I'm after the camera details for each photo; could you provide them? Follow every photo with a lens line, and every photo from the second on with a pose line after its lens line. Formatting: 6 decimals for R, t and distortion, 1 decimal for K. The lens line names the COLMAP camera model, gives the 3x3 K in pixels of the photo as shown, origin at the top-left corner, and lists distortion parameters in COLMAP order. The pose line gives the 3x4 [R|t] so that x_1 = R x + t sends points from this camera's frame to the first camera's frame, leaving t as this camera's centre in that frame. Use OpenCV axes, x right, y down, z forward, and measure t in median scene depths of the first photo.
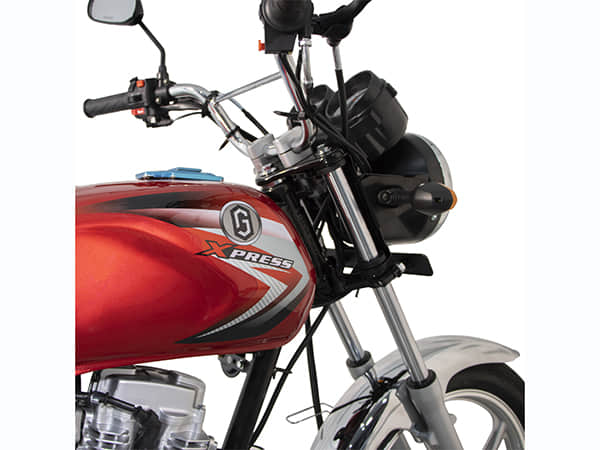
lens RADIAL K [[536.2, 0, 300.0], [0, 536.2, 225.0], [0, 0, 1]] dist [-0.114585, 0.005122]
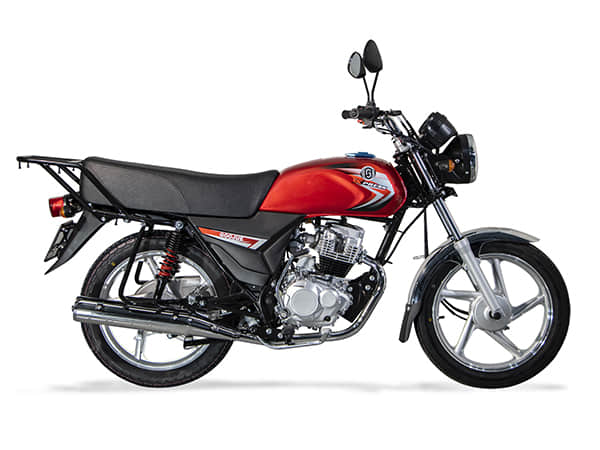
lens RADIAL K [[1176.5, 0, 300.0], [0, 1176.5, 225.0], [0, 0, 1]] dist [-0.330869, 0.022895]
pose [[0.819702, 0.069406, -0.568570, 2.652309], [-0.017432, 0.995195, 0.096354, -0.272602], [0.572525, -0.069070, 0.816973, -3.683051]]
